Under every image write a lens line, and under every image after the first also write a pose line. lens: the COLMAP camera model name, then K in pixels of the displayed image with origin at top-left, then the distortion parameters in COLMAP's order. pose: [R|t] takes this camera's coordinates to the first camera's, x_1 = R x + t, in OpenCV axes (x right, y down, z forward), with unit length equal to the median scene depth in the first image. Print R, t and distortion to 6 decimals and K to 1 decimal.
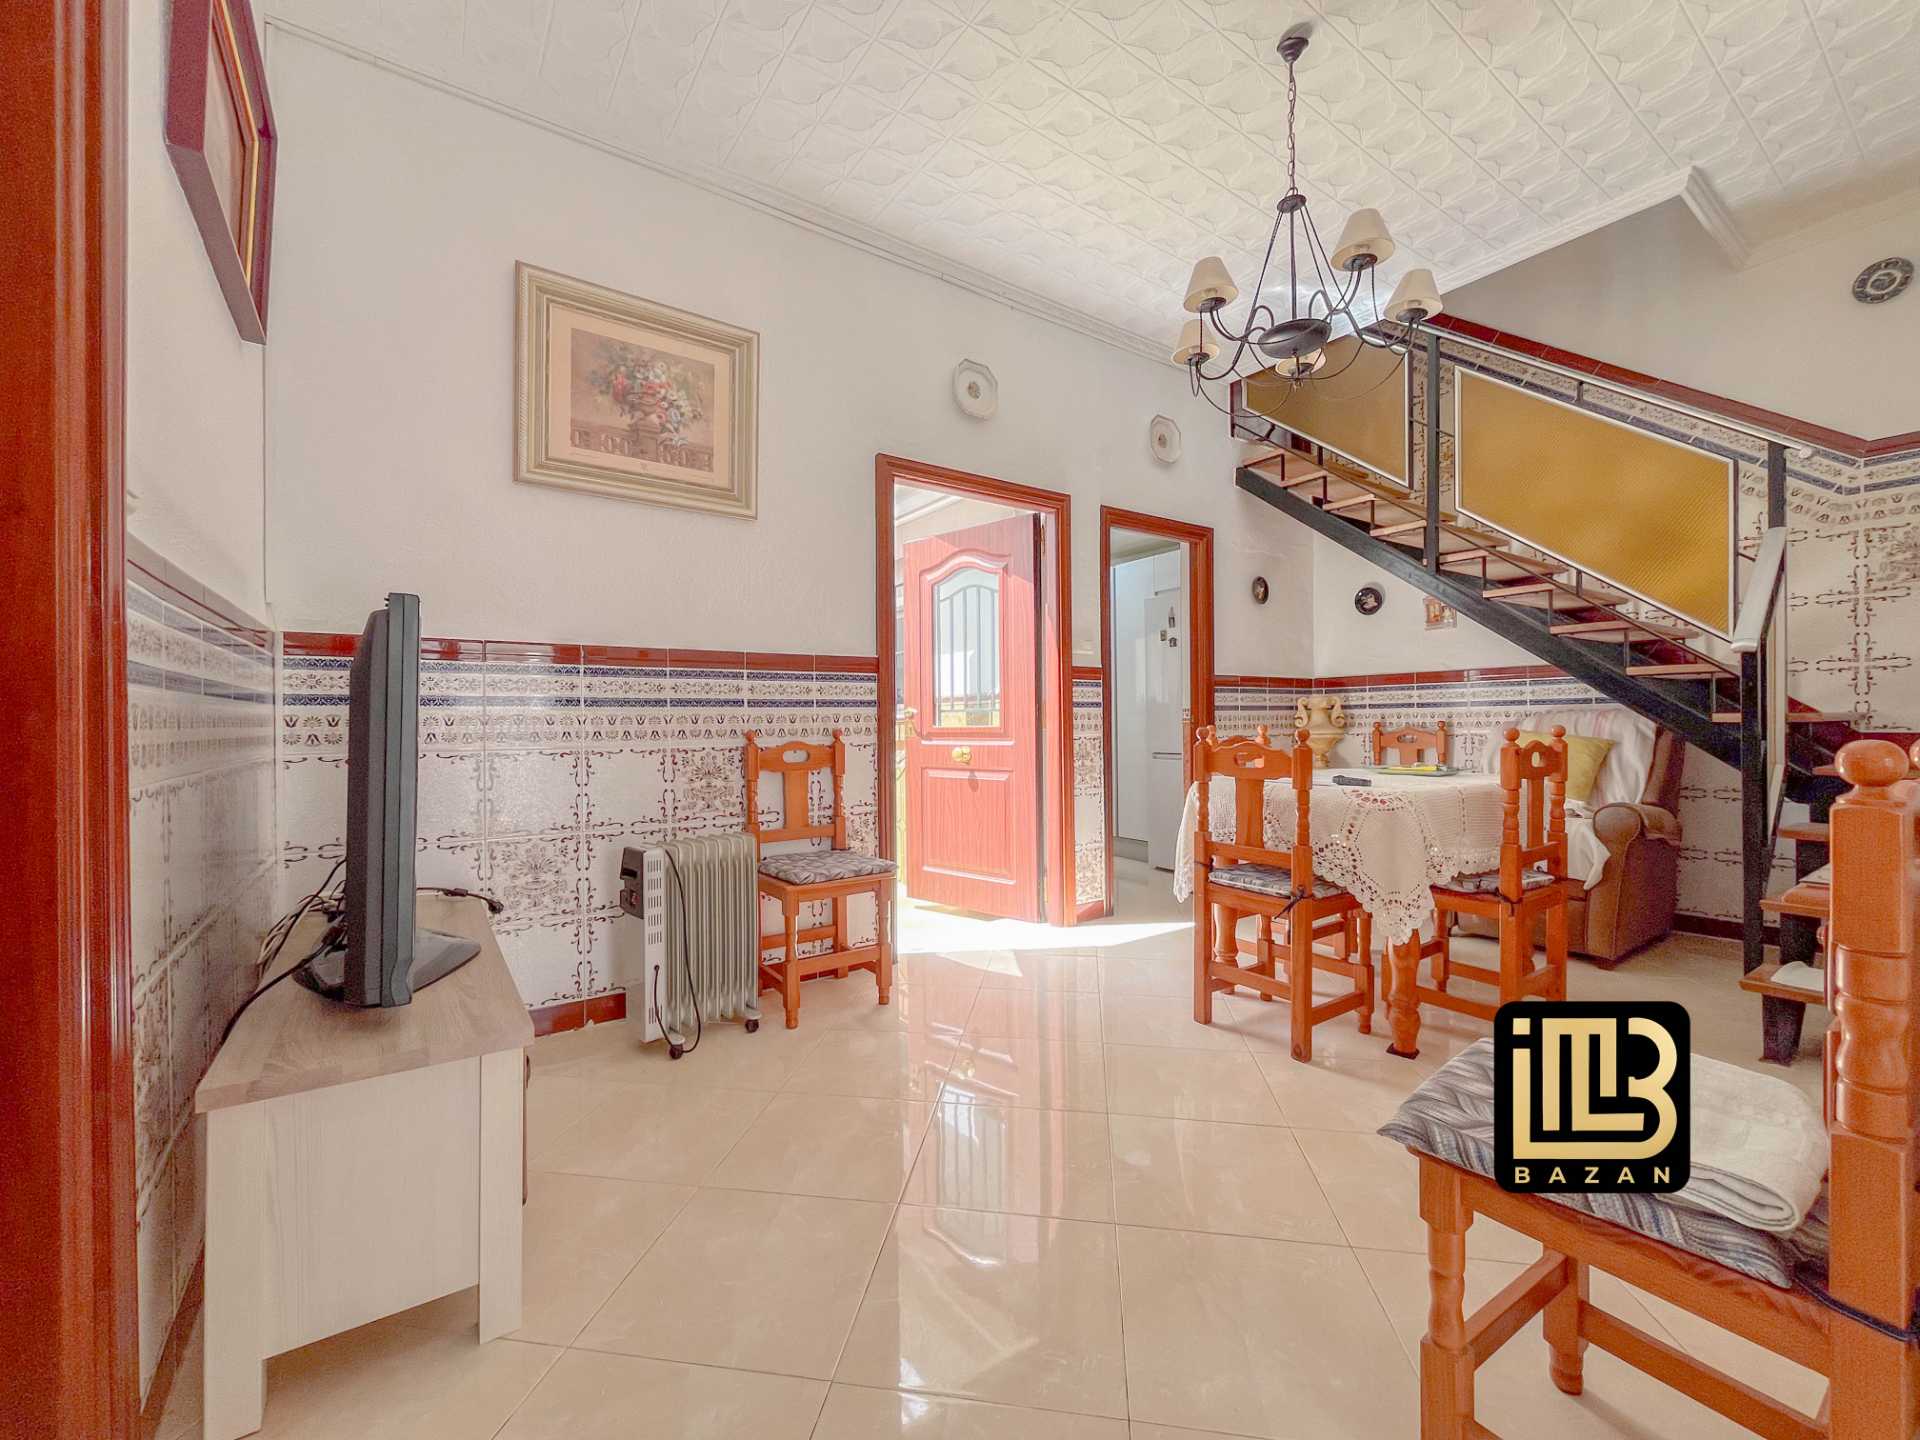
lens RADIAL K [[775.2, 0, 962.0], [0, 775.2, 720.4], [0, 0, 1]] dist [-0.003911, 0.000409]
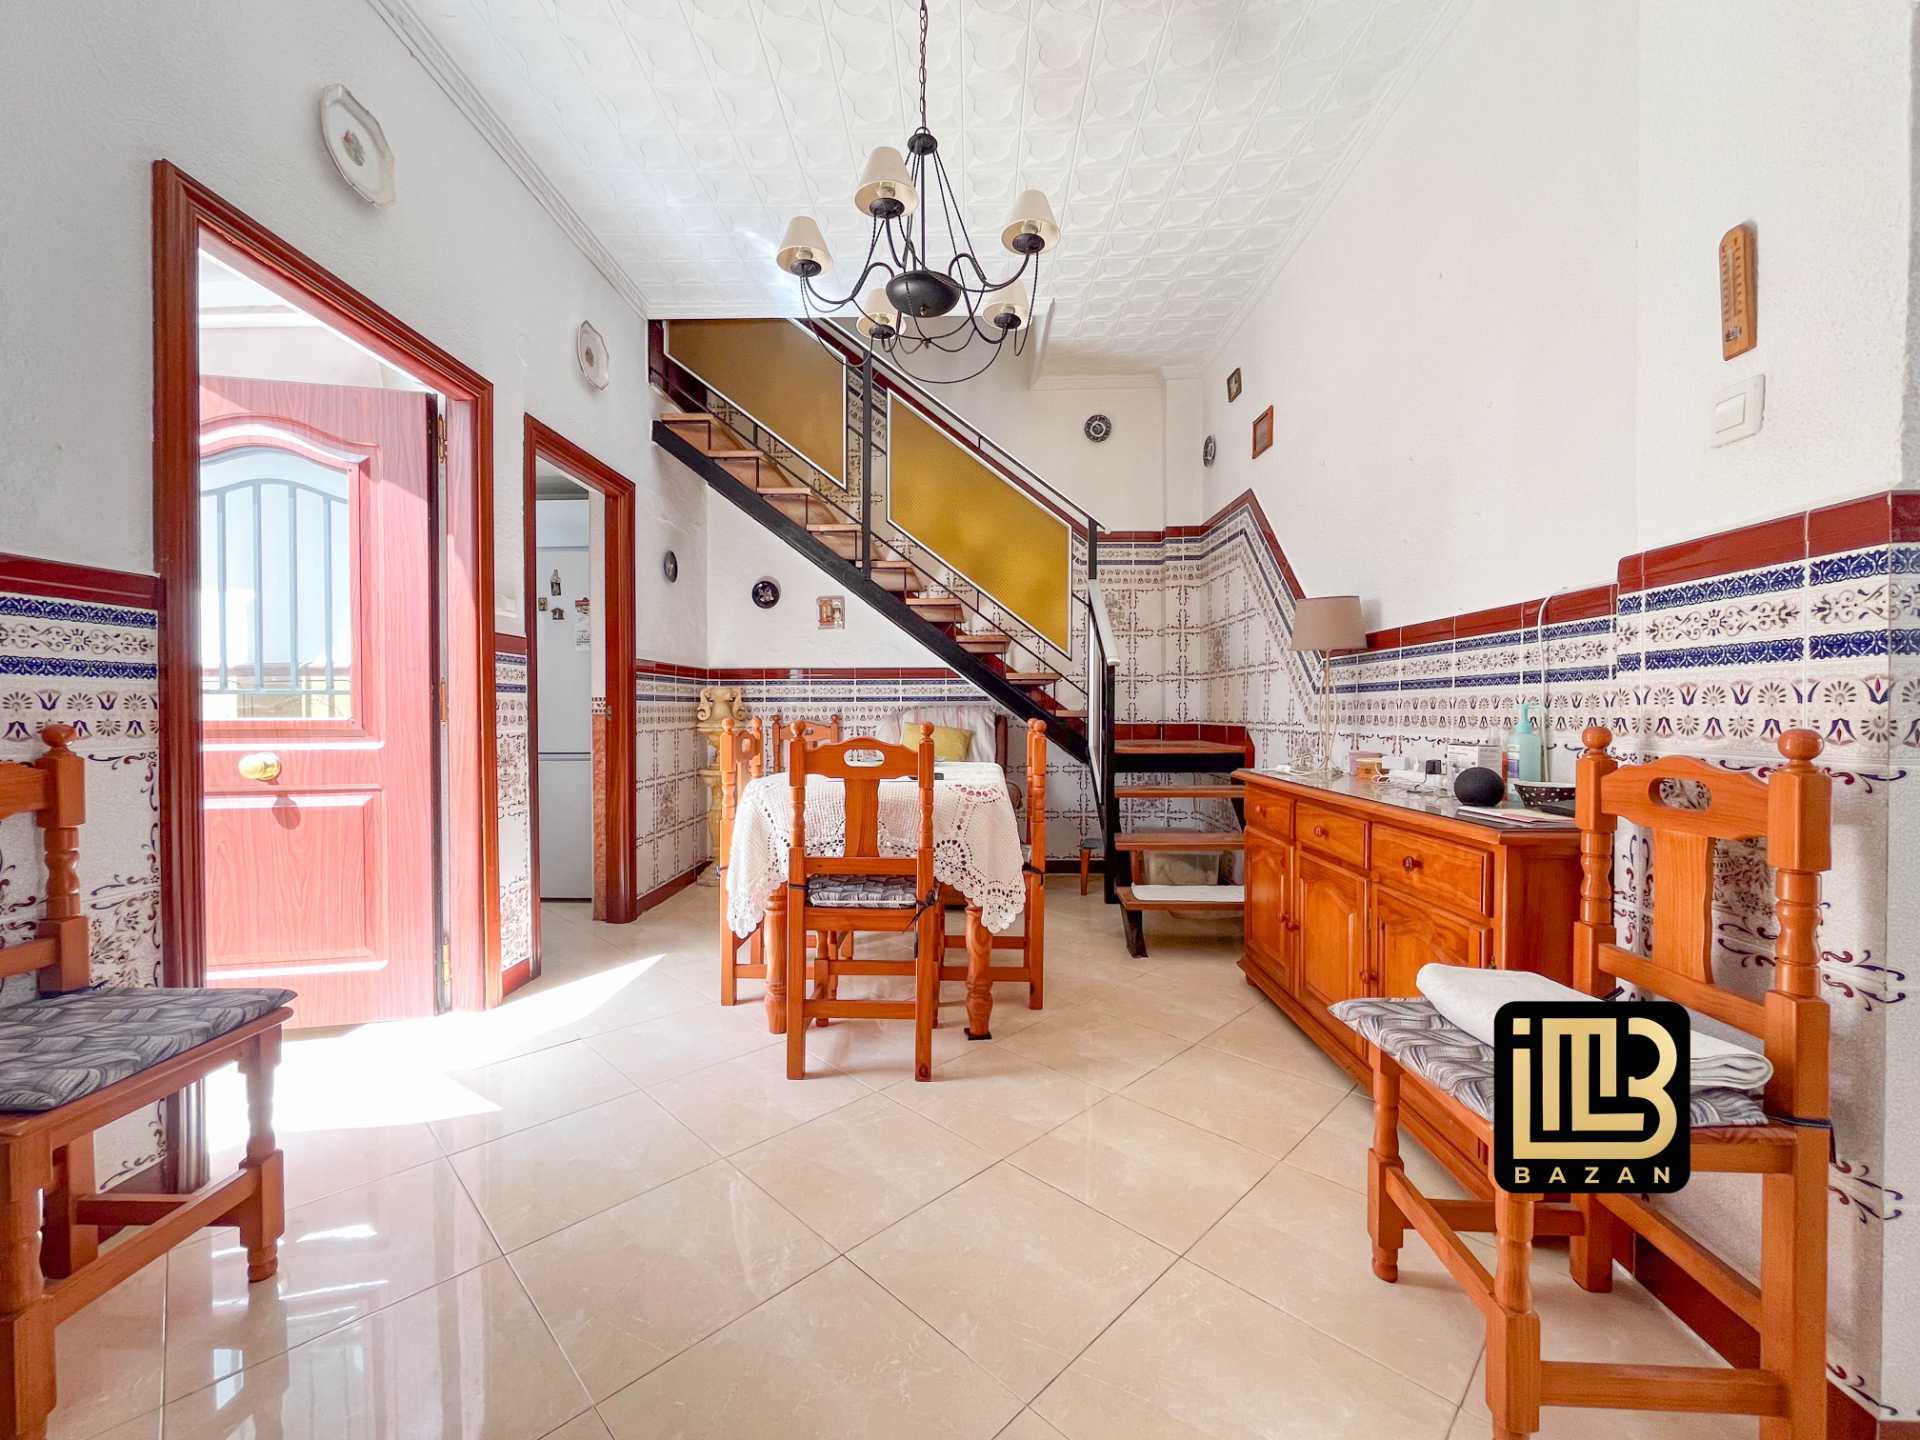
lens RADIAL K [[775.2, 0, 965.7], [0, 775.2, 720.8], [0, 0, 1]] dist [-0.003911, 0.000409]
pose [[0.591666, -0.000793, 0.806182, -0.201116], [-0.006789, 0.999959, 0.005966, 0.002838], [-0.806154, -0.009003, 0.591637, 0.300093]]
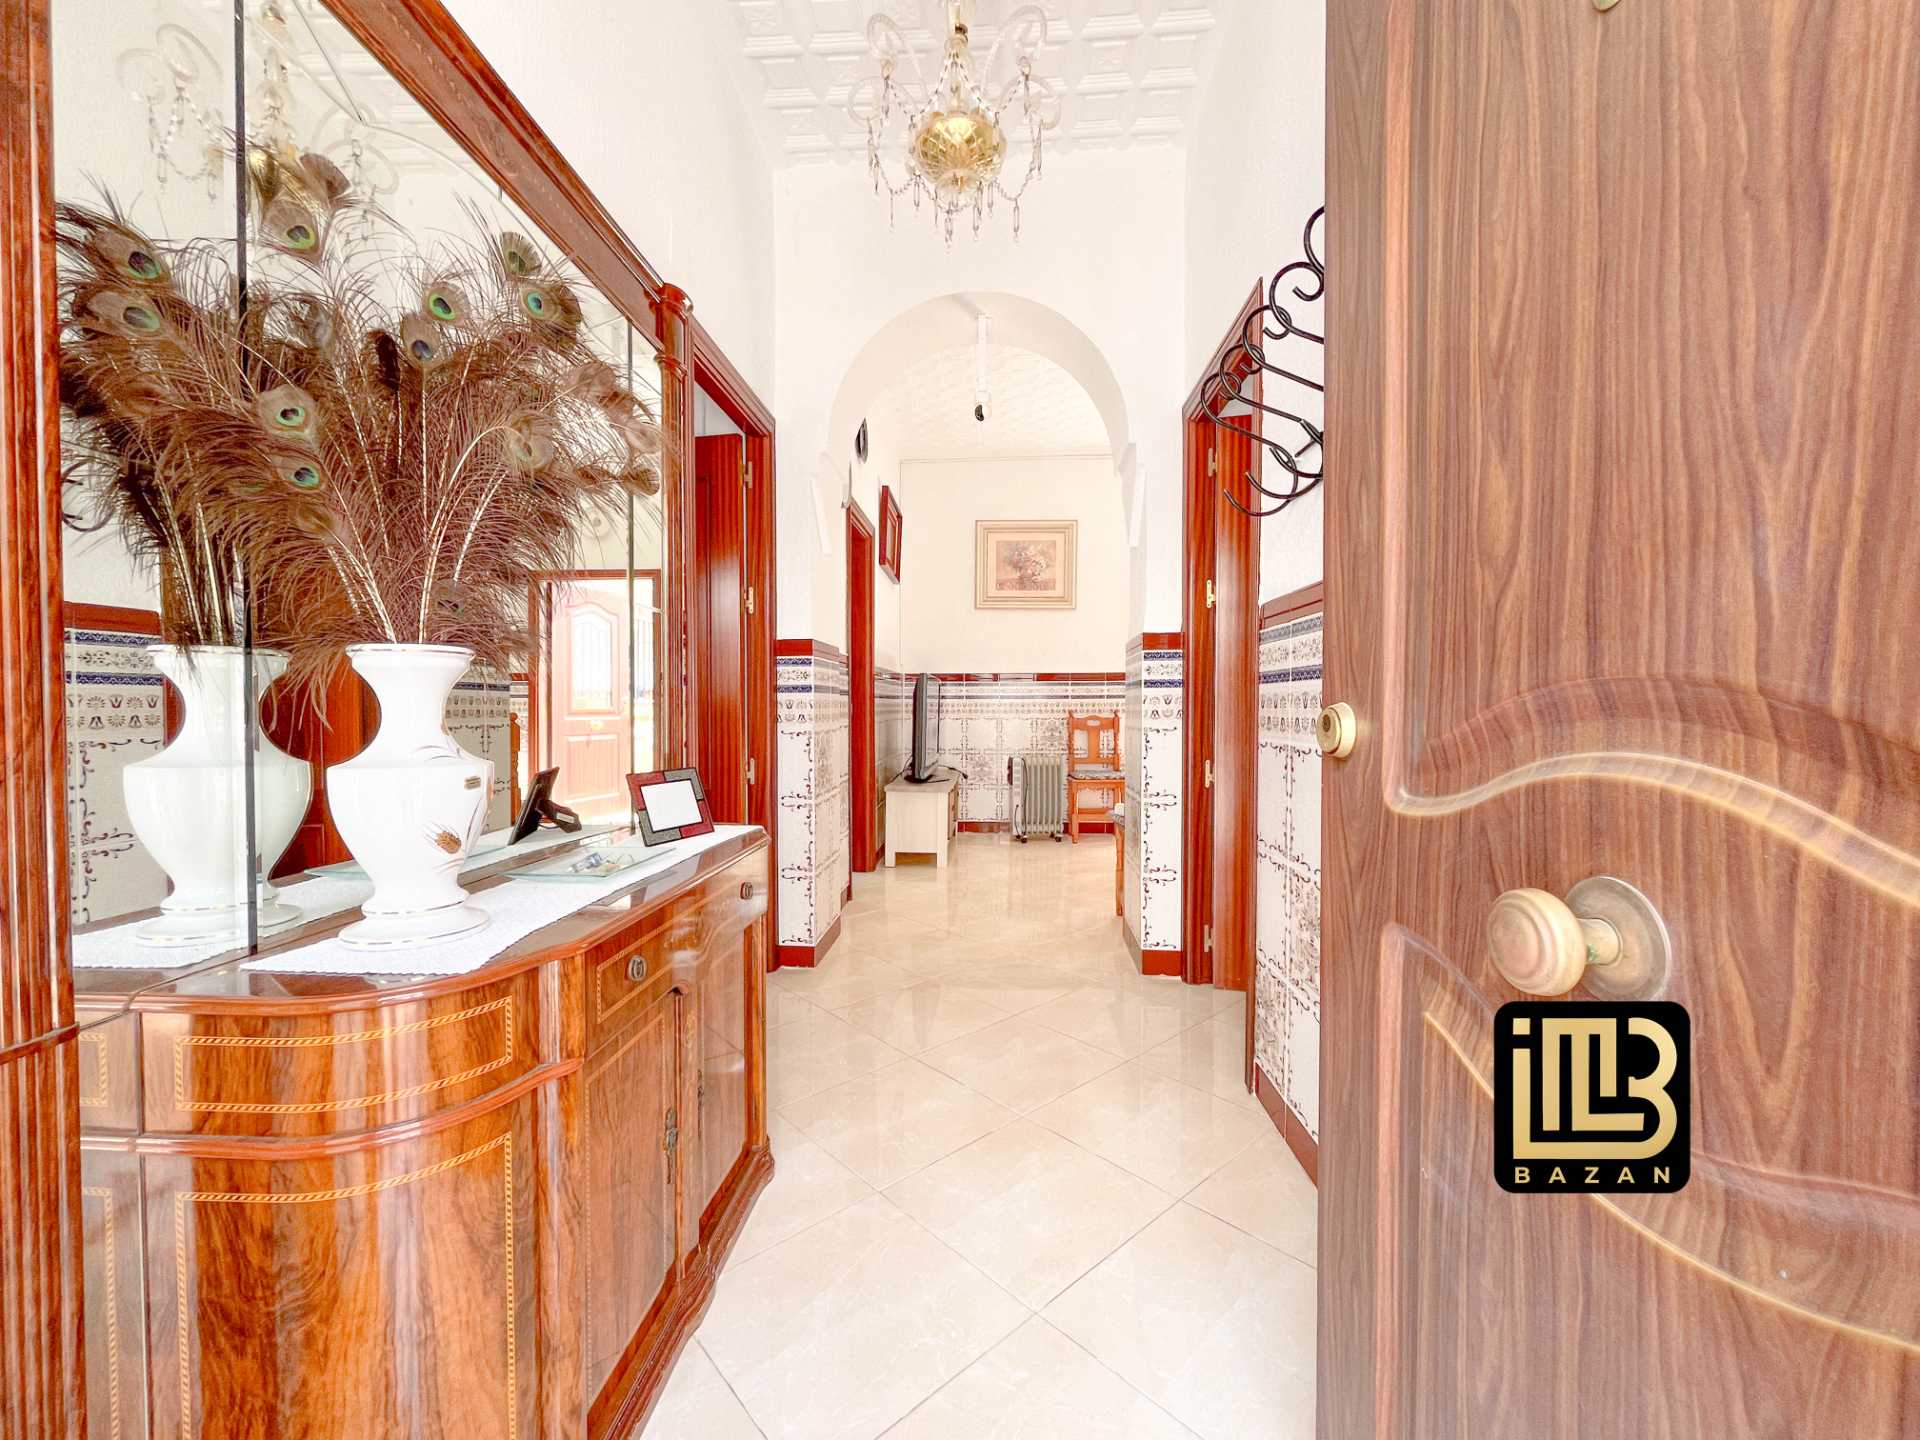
lens RADIAL K [[775.2, 0, 964.2], [0, 775.2, 720.4], [0, 0, 1]] dist [-0.003911, 0.000409]
pose [[0.780285, 0.018831, -0.625141, 0.737556], [-0.003993, 0.999676, 0.025128, -0.009578], [0.625412, -0.017110, 0.780107, -0.749434]]
